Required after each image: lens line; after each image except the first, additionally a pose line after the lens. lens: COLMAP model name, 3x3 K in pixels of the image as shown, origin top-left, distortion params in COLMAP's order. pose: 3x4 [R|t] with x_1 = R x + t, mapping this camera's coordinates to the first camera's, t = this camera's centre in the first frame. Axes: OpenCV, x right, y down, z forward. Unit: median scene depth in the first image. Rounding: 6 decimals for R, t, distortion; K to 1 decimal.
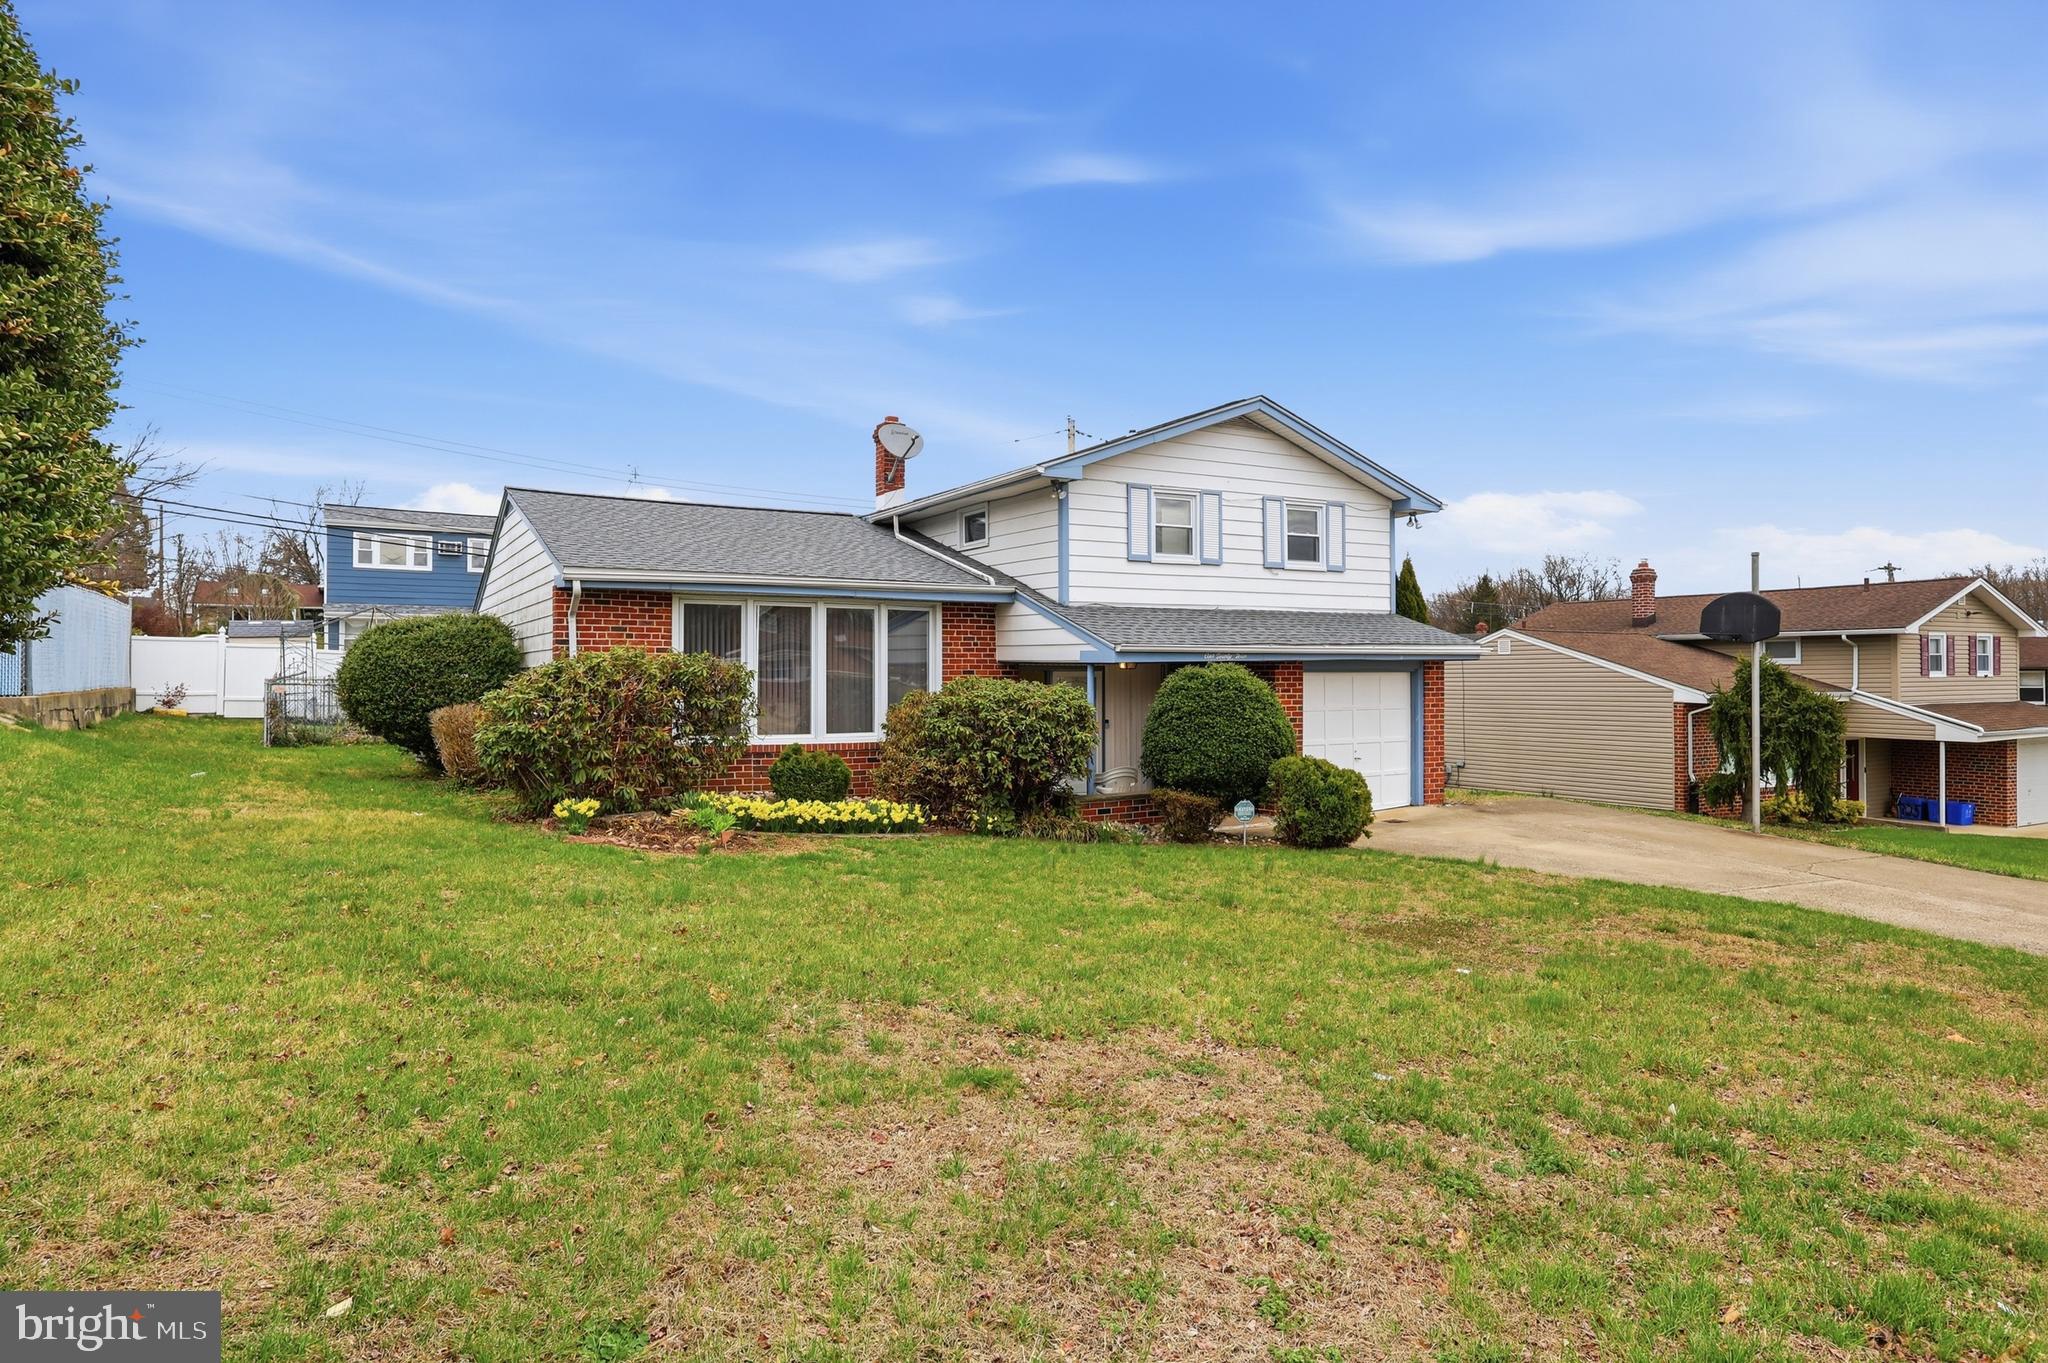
lens RADIAL K [[1191.4, 0, 1024.0], [0, 1191.4, 681.5], [0, 0, 1]] dist [-0.002986, 0.000695]
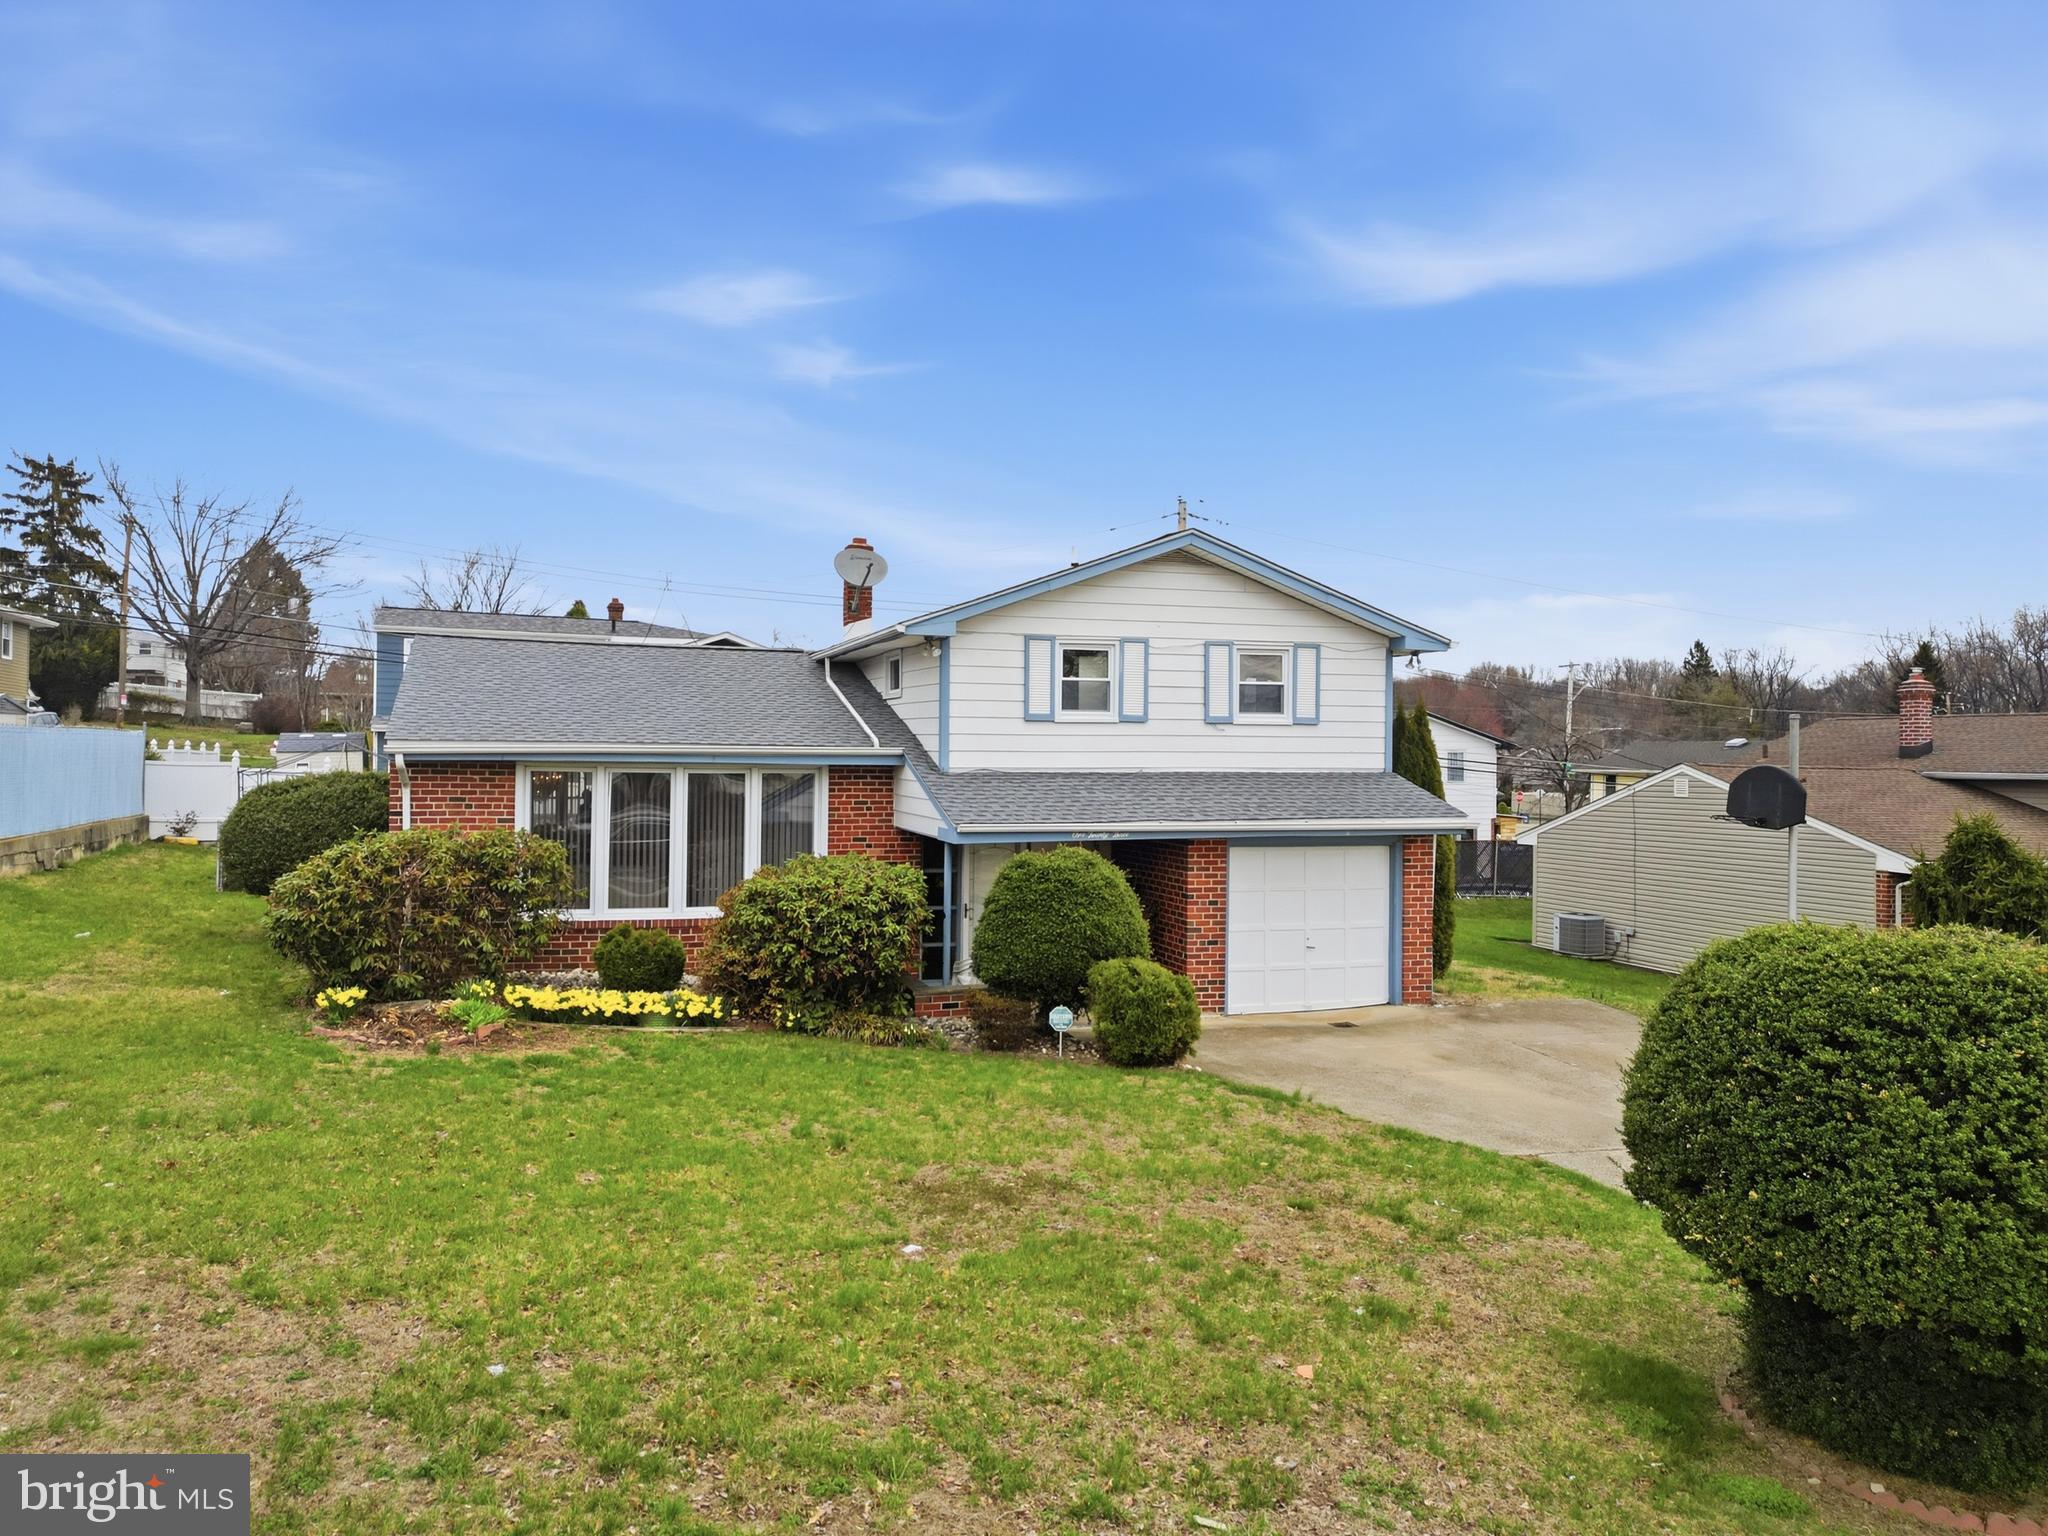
lens RADIAL K [[1445.9, 0, 1034.3], [0, 1445.9, 757.7], [0, 0, 1]] dist [0.087987, -0.080659]
pose [[0.981342, 0.010707, -0.191974, 0.313248], [-0.012256, 0.999901, -0.006885, -0.067931], [0.191882, 0.009109, 0.981376, -0.071152]]
